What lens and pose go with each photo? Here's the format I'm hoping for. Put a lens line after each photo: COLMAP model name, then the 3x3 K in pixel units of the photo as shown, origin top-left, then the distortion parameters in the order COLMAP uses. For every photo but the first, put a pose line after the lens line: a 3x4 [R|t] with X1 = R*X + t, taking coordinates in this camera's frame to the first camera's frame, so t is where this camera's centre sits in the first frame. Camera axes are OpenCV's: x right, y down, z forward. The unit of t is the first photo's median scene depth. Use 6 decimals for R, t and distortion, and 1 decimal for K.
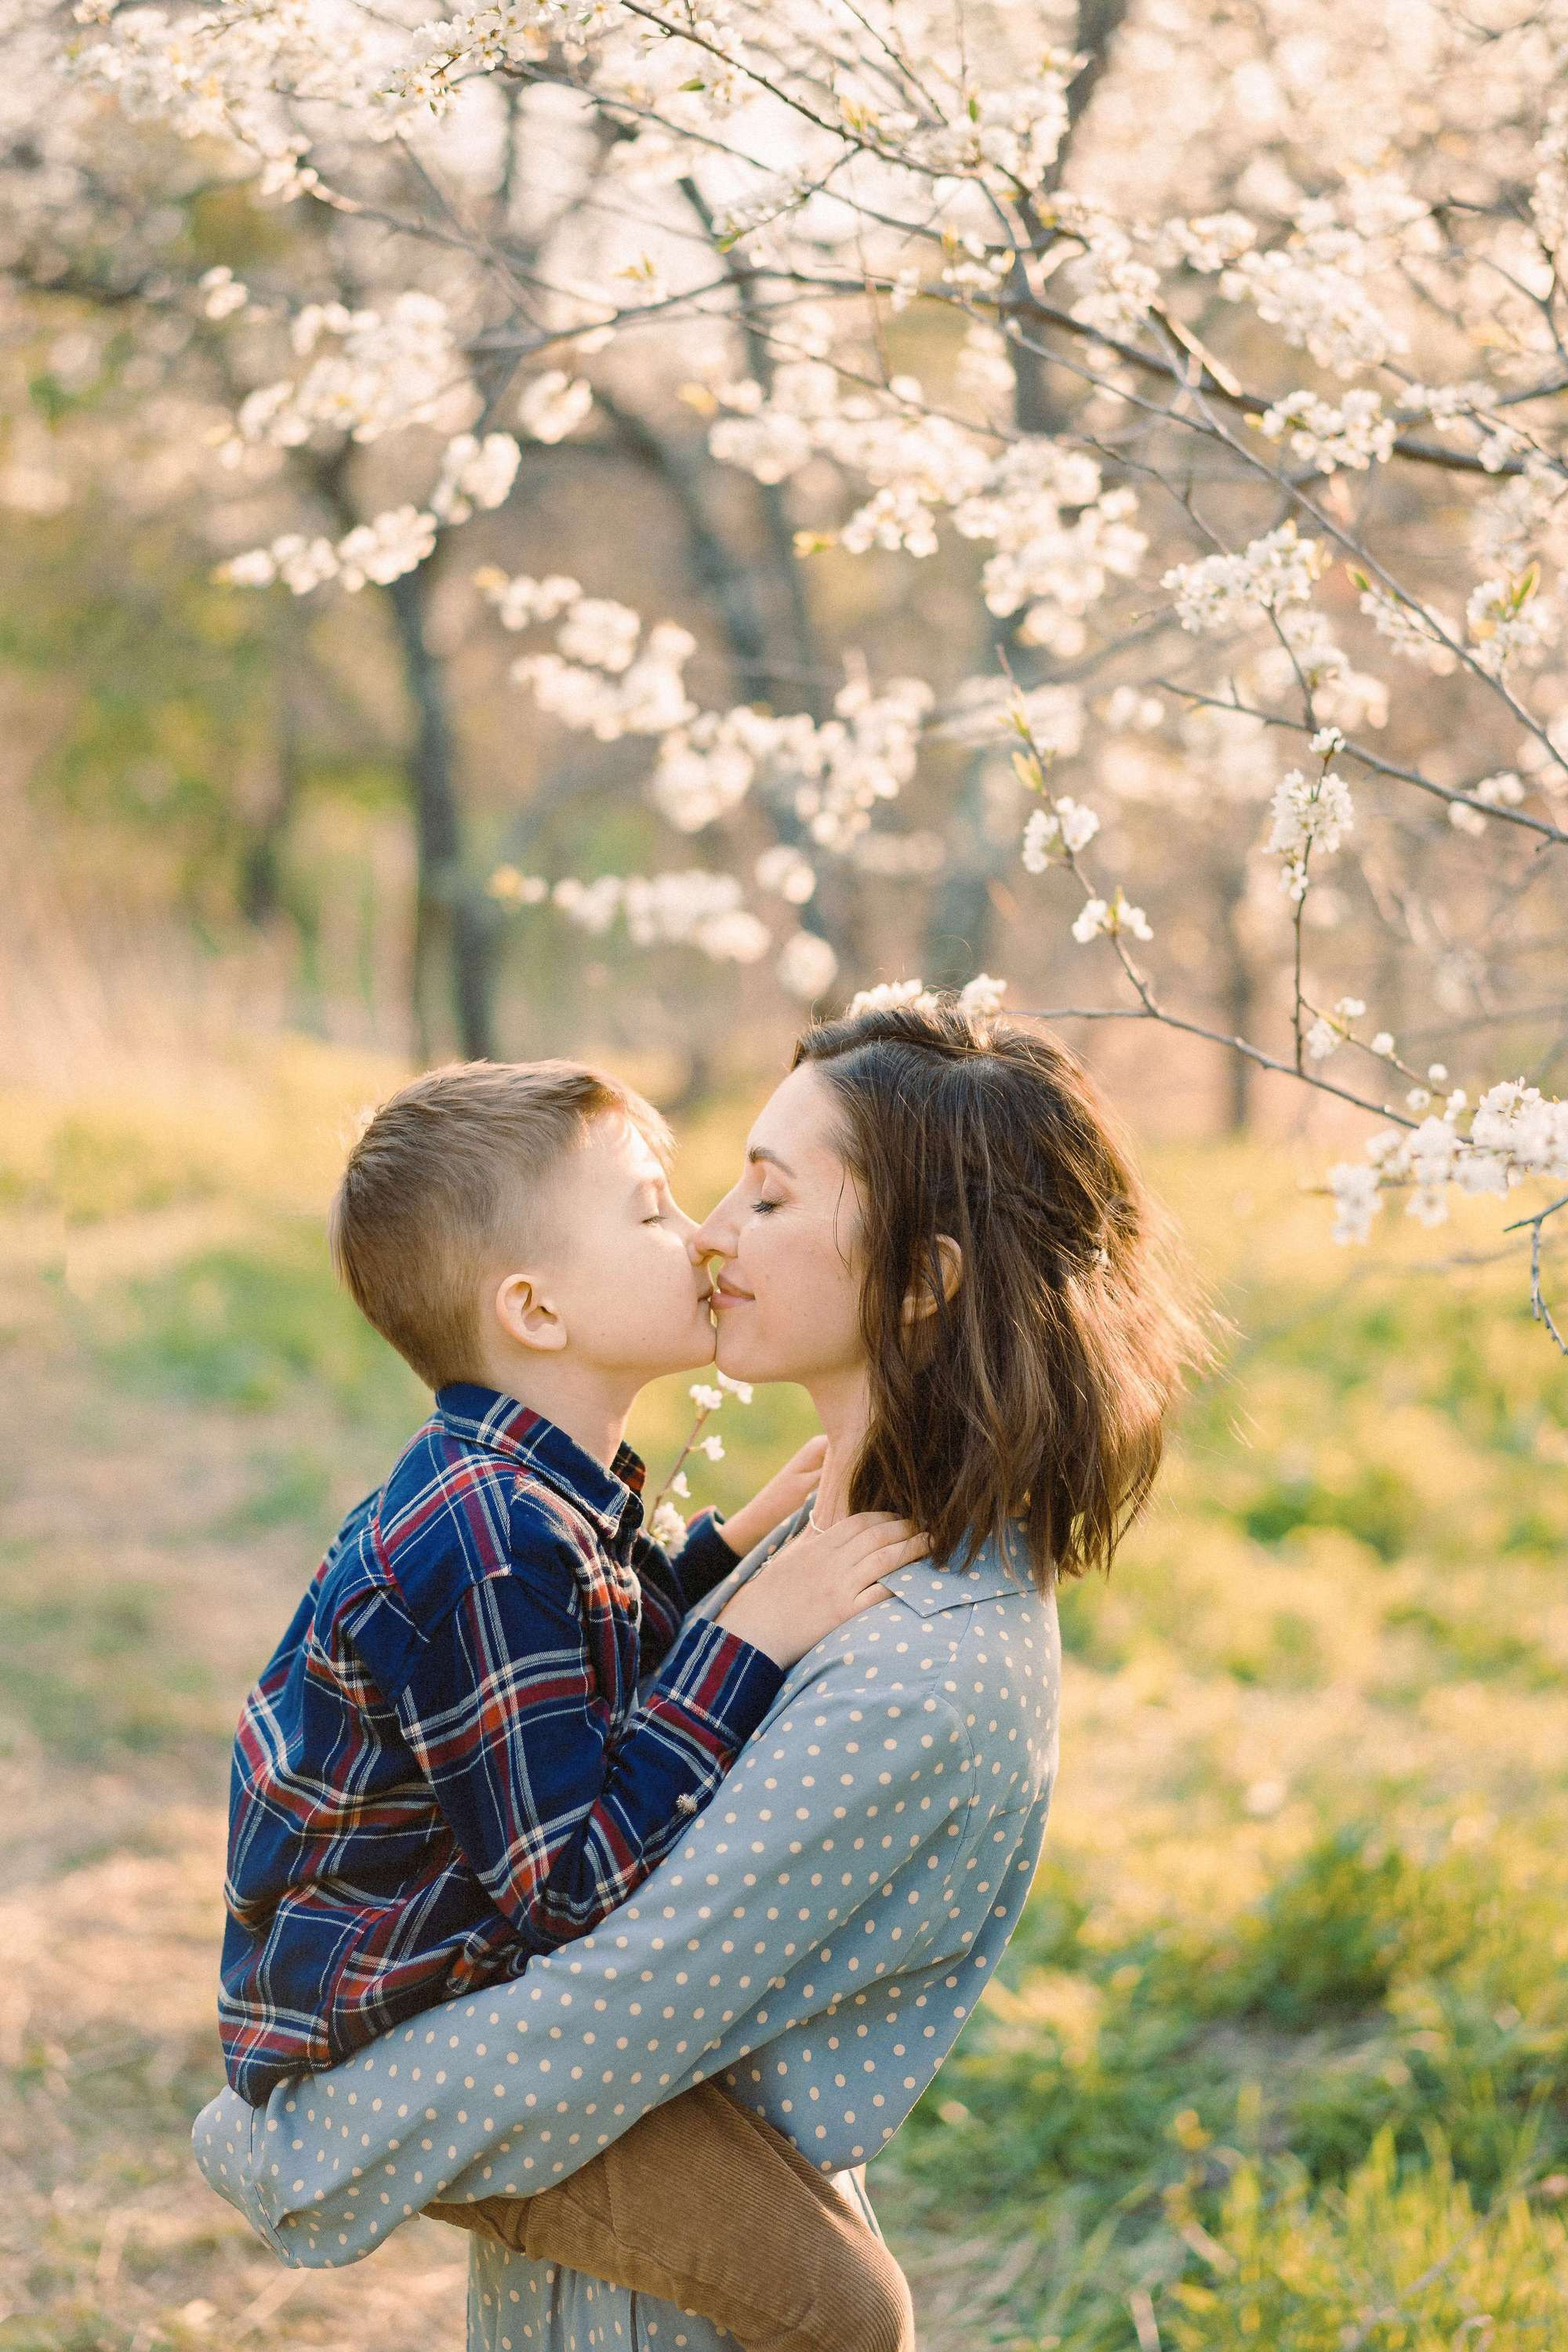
lens RADIAL K [[3380.8, 0, 689.4], [0, 3380.8, 1174.2], [0, 0, 1]] dist [0.016692, 0.069672]
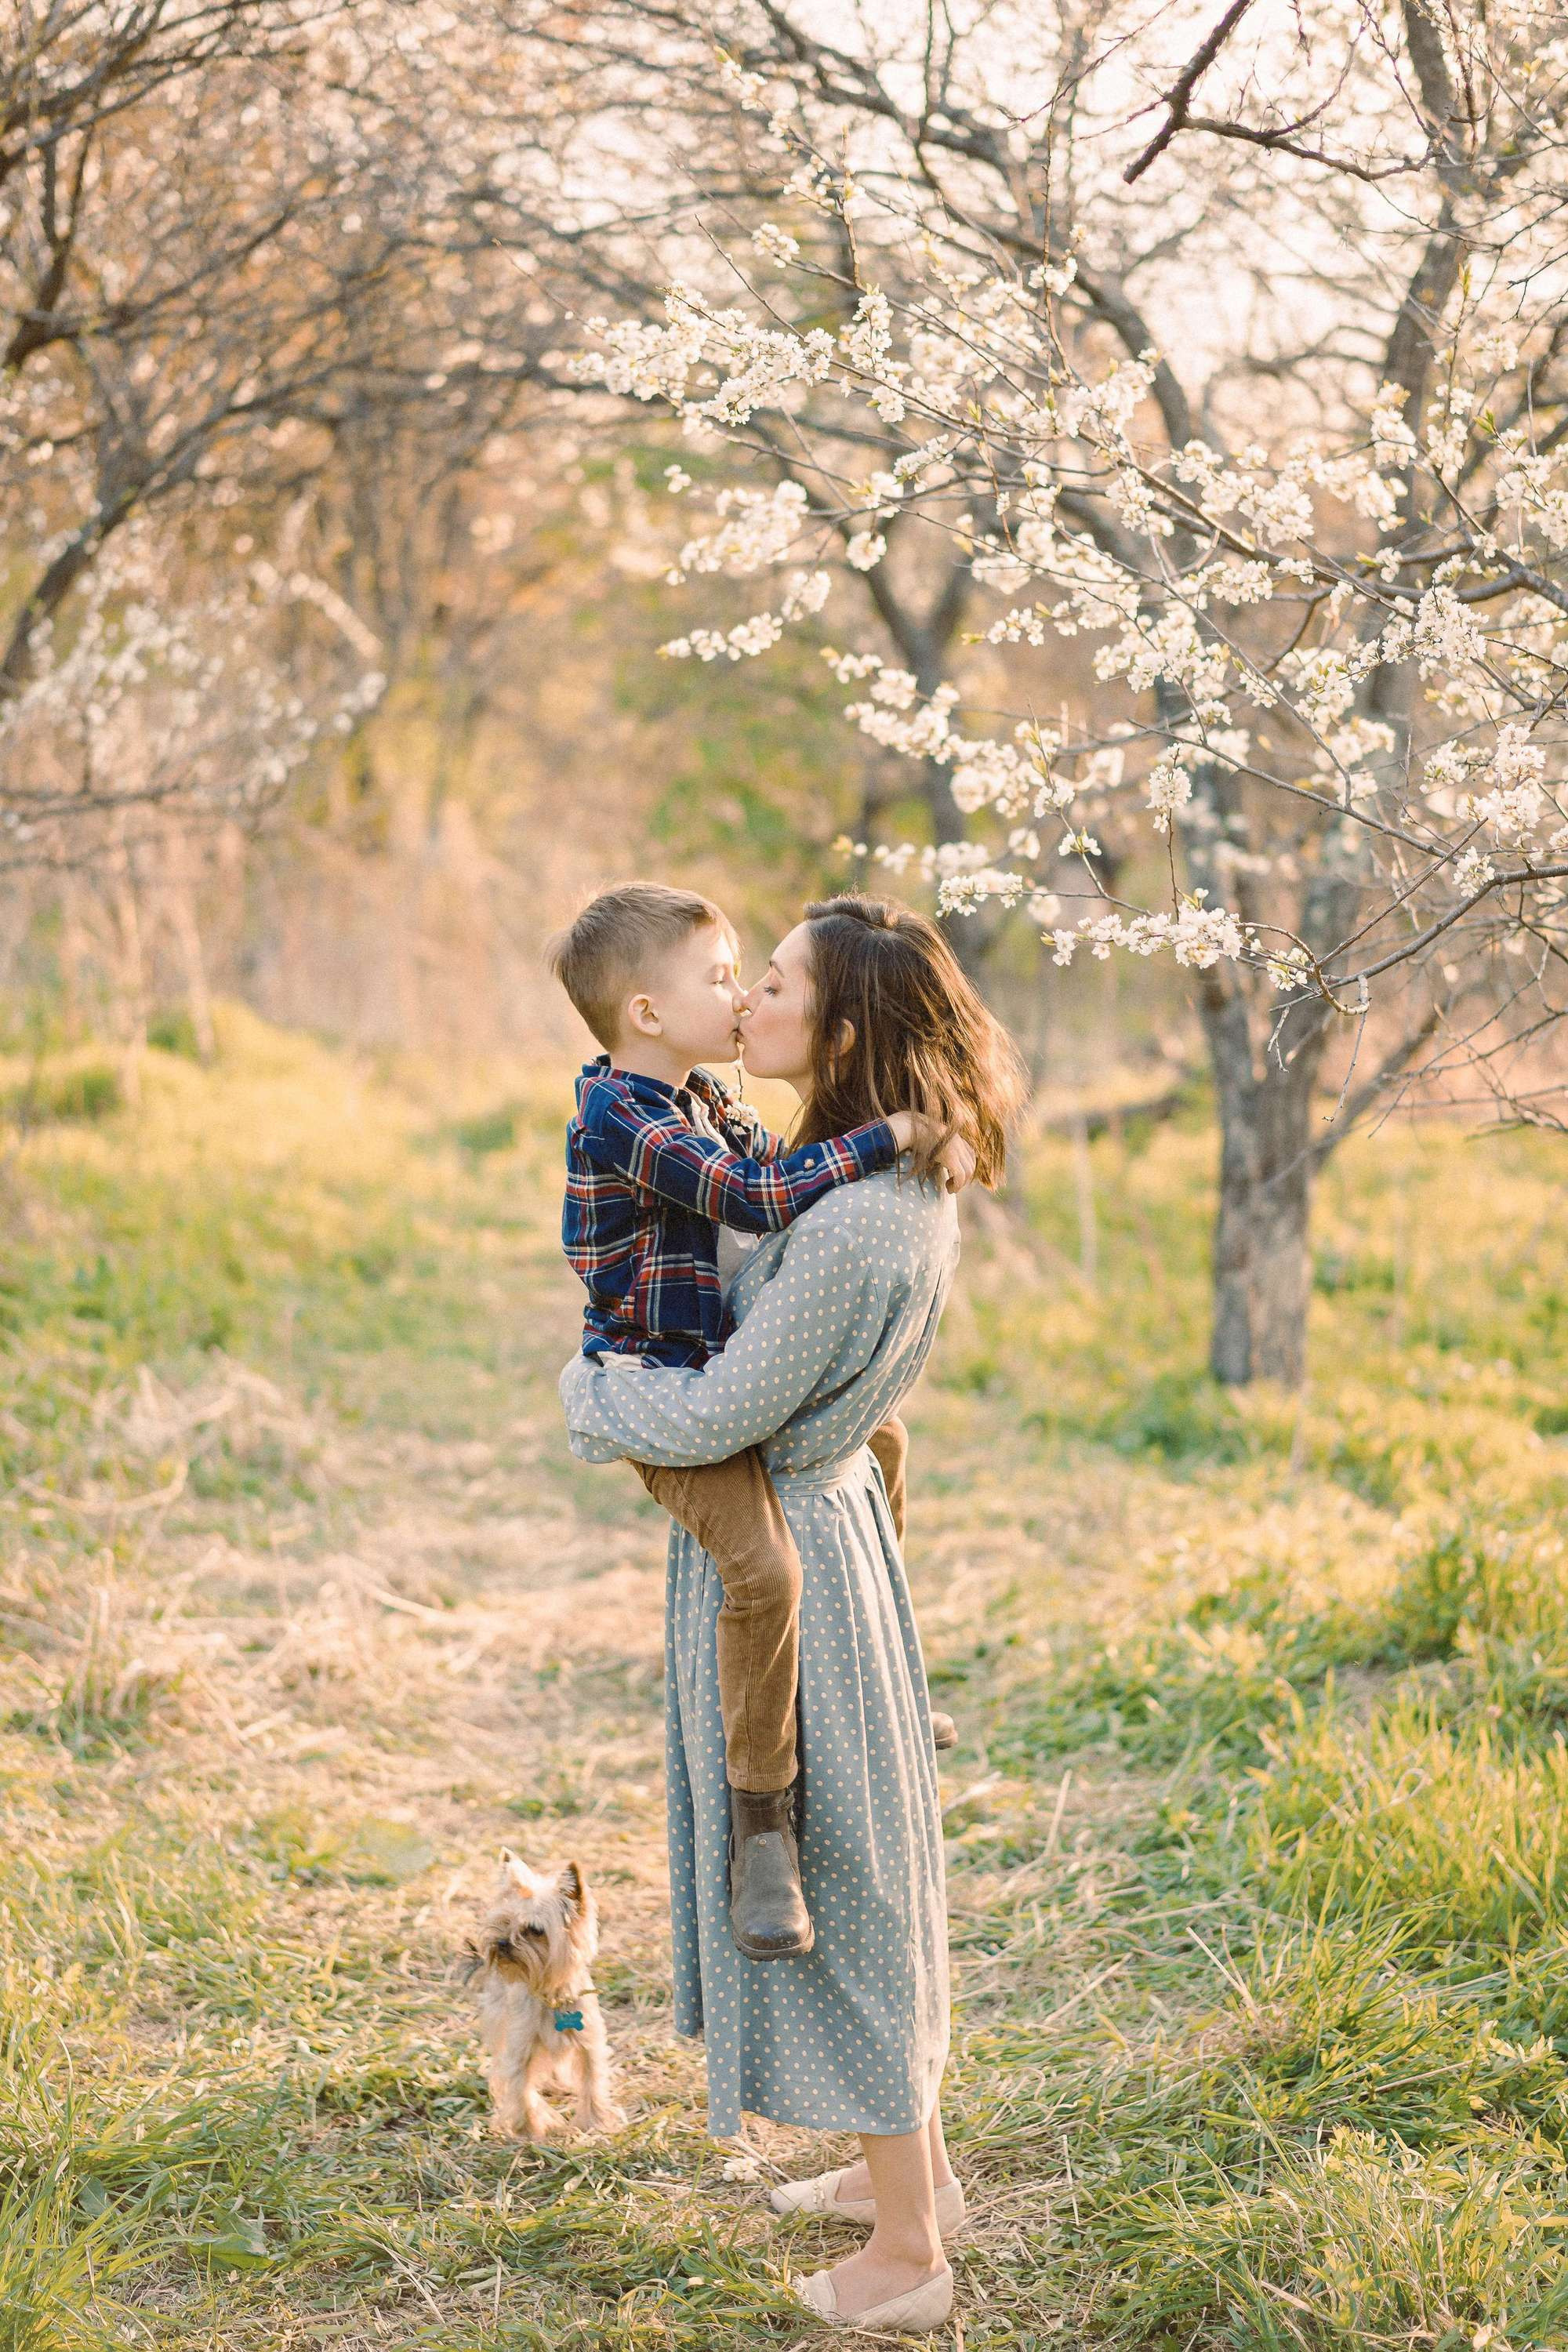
lens RADIAL K [[4284.3, 0, 779.0], [0, 4284.3, 1540.2], [0, 0, 1]] dist [-0.030815, 0.187715]
pose [[0.983202, 0.050320, -0.175446, 0.272702], [-0.043284, 0.998106, 0.043703, 0.147950], [0.177313, -0.035375, 0.983519, -0.959263]]
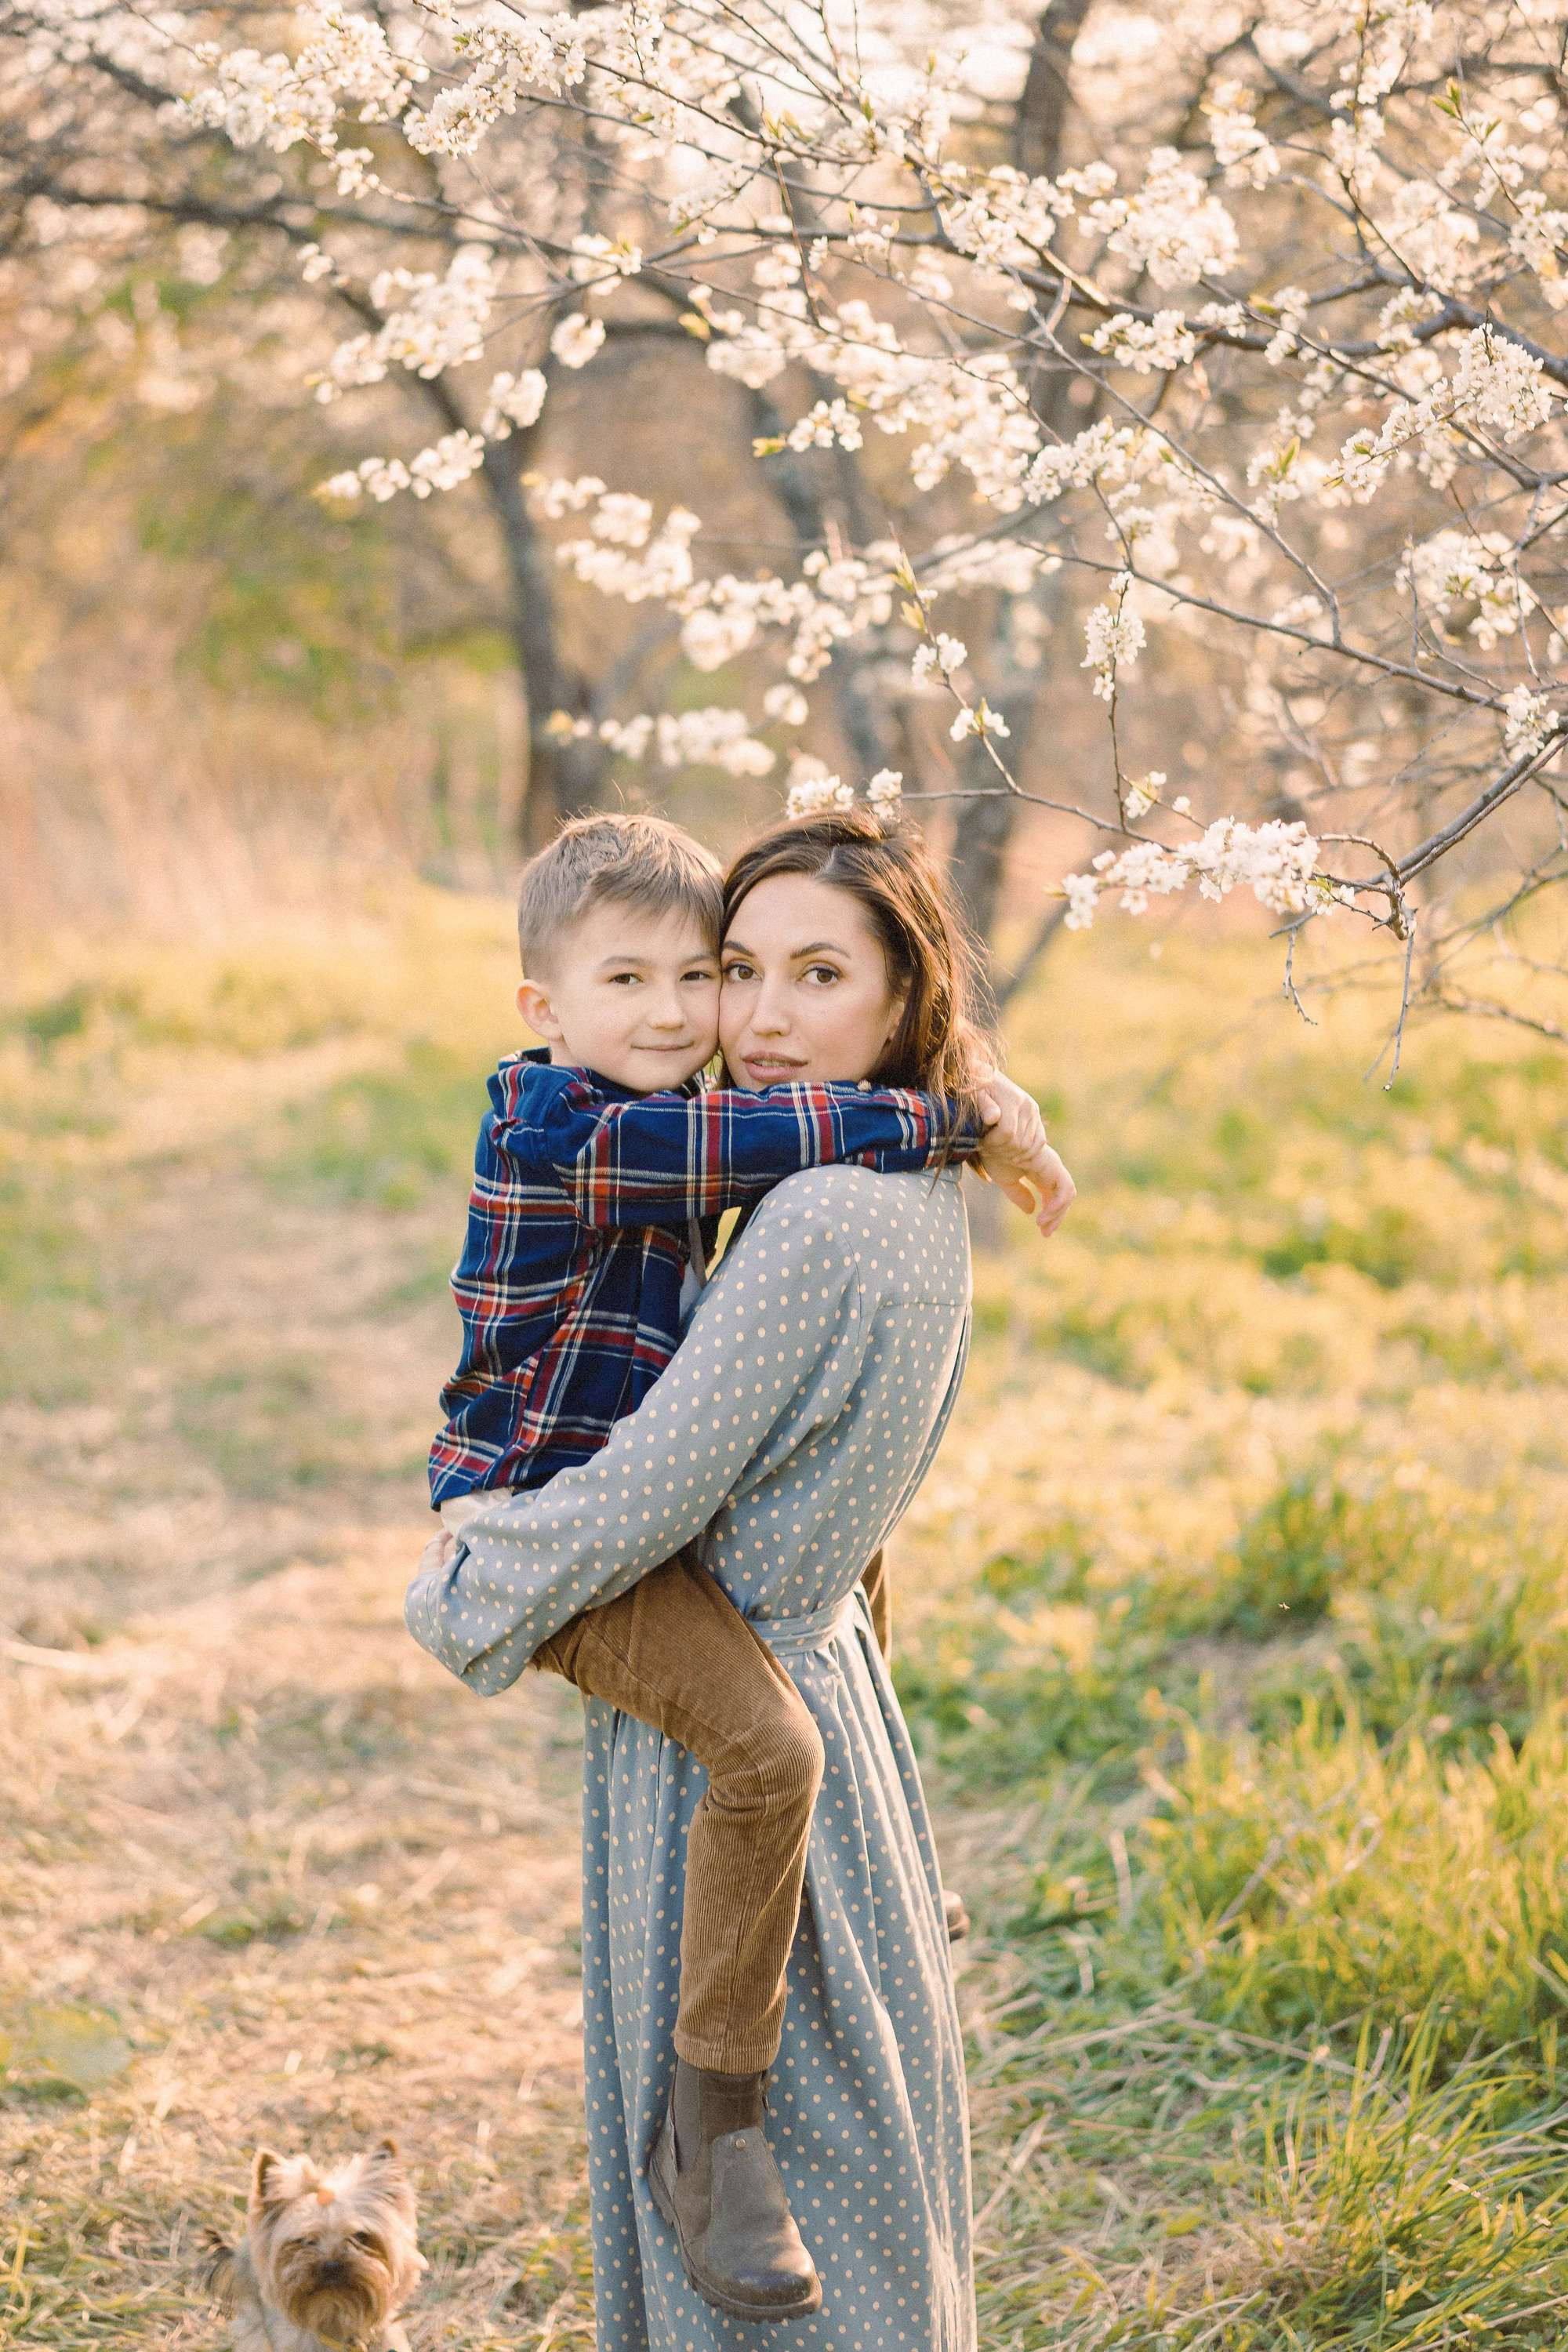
lens RADIAL K [[3584.7, 0, 640.9], [0, 3584.7, 1127.2], [0, 0, 1]] dist [0.217236, -1.048205]
pose [[0.996896, -0.039972, -0.067833, 0.056007], [0.041445, 0.998932, 0.020448, 0.035368], [0.066943, -0.023196, 0.997487, -0.309901]]
